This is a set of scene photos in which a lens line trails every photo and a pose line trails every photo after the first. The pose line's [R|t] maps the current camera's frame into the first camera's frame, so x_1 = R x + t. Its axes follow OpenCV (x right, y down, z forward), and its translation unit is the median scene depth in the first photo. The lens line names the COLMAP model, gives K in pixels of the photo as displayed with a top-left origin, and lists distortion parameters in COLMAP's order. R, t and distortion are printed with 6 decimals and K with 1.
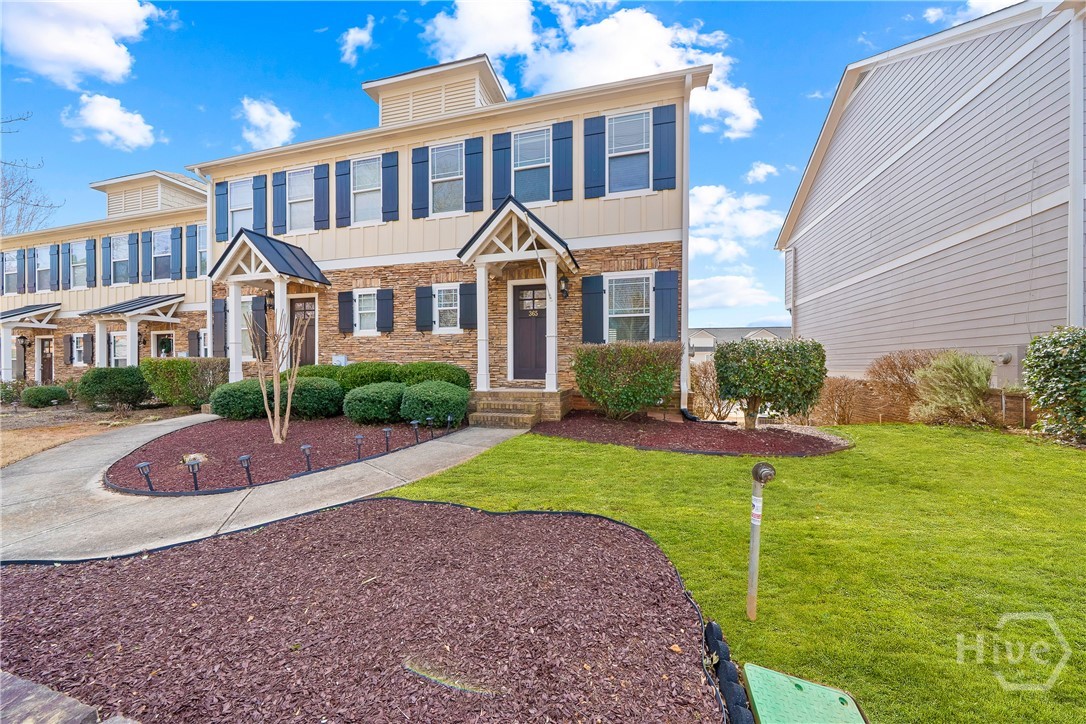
lens RADIAL K [[378.5, 0, 543.0], [0, 378.5, 362.0], [0, 0, 1]] dist [-0.010805, -0.000073]
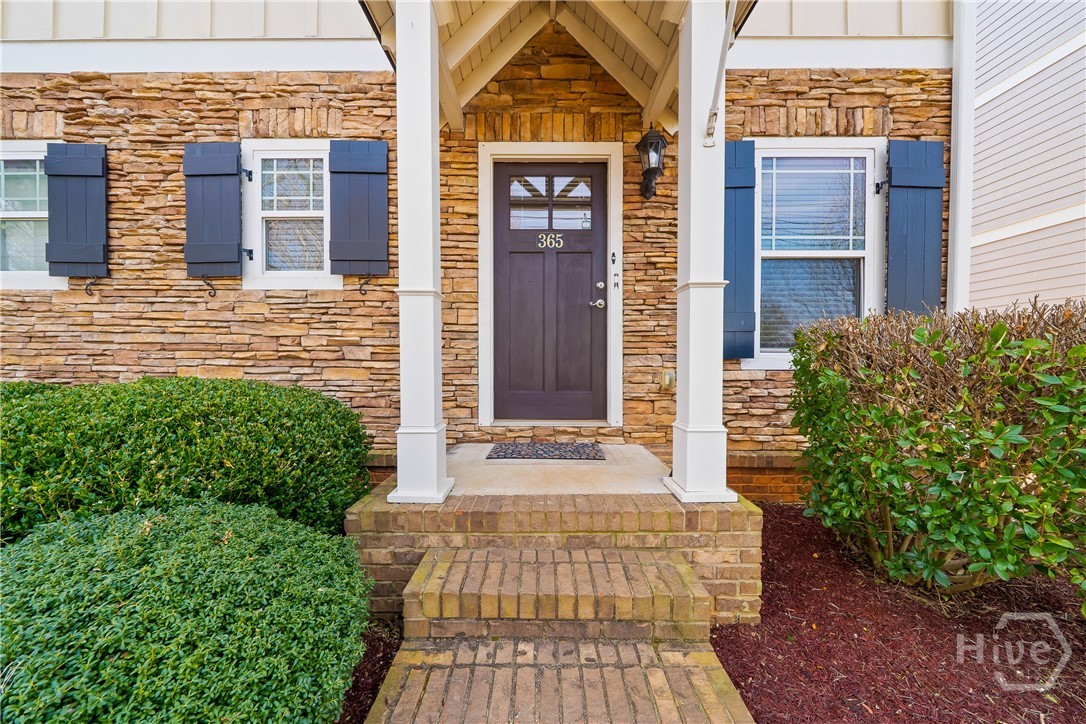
lens RADIAL K [[378.5, 0, 543.0], [0, 378.5, 362.0], [0, 0, 1]] dist [-0.010805, -0.000073]
pose [[0.966869, 0.000369, 0.255271, -0.121802], [-0.005346, 0.999809, 0.018805, -0.016612], [-0.255215, -0.019547, 0.966687, 0.619754]]
